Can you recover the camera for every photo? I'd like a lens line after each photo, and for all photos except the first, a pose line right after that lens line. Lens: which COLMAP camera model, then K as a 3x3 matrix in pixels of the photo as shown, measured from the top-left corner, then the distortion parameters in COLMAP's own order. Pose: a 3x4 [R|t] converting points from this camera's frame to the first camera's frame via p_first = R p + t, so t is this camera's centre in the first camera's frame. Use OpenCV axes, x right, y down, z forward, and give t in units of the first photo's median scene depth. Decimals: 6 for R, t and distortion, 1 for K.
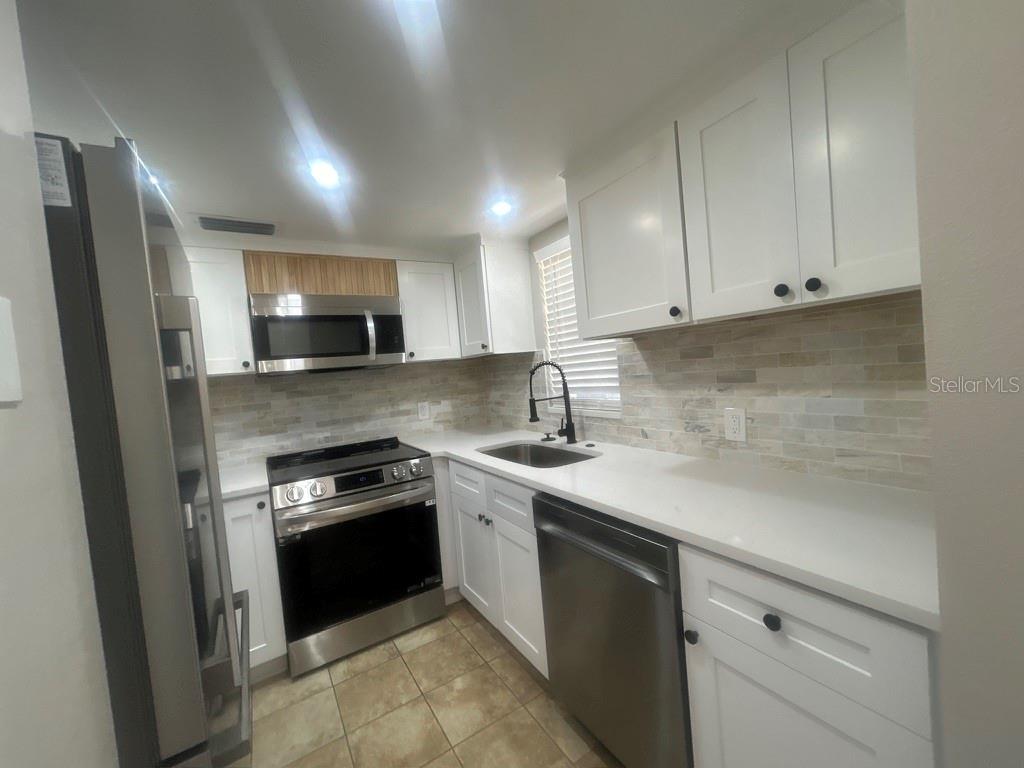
lens RADIAL K [[409.8, 0, 513.2], [0, 409.8, 385.0], [0, 0, 1]] dist [-0.000148, 0.000531]
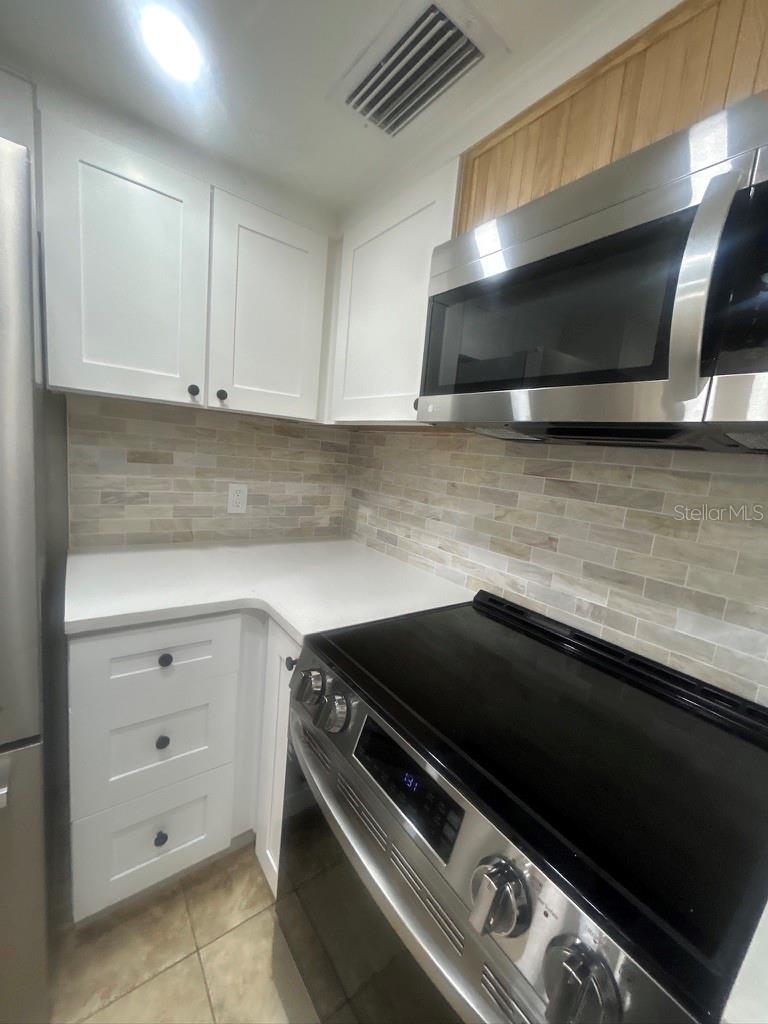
lens RADIAL K [[409.8, 0, 384.0], [0, 409.8, 512.0], [0, 0, 1]] dist [-0.000148, 0.000531]
pose [[0.063139, 0.234914, -0.969963, -0.106620], [-0.144026, 0.963873, 0.224064, -0.026855], [0.987558, 0.125553, 0.094692, 0.826879]]
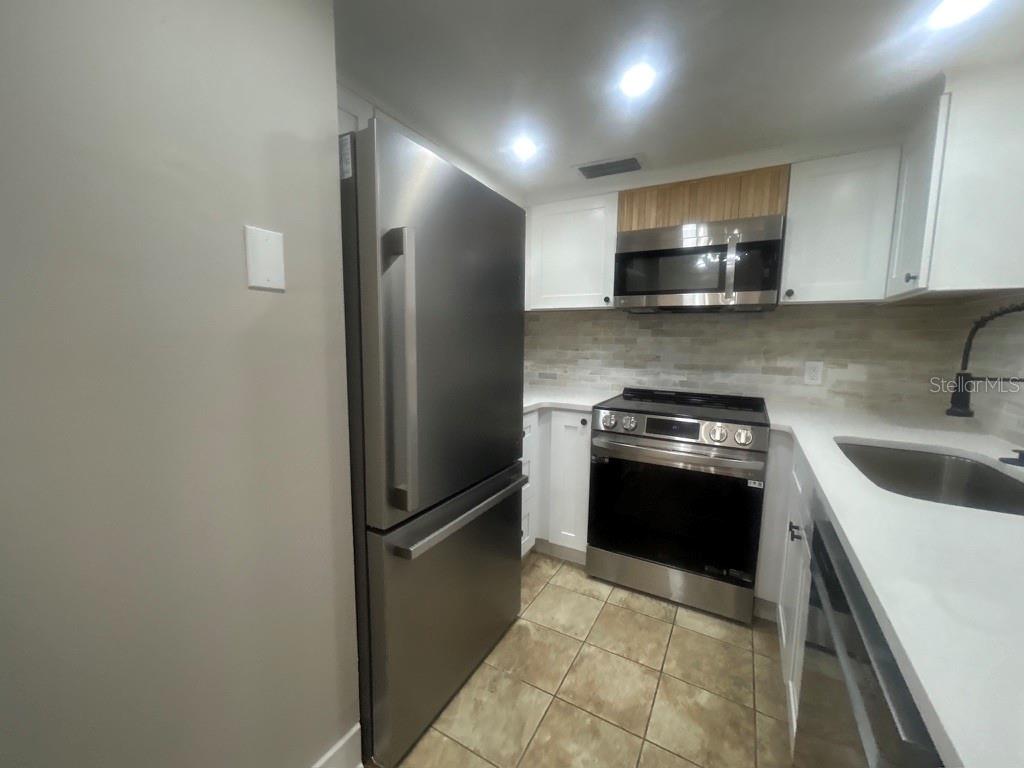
lens RADIAL K [[409.8, 0, 513.2], [0, 409.8, 385.0], [0, 0, 1]] dist [-0.000148, 0.000531]
pose [[0.467647, 0.192830, -0.862626, 0.212320], [-0.092320, 0.981232, 0.169295, 0.011333], [0.879081, 0.000468, 0.476672, 0.215674]]
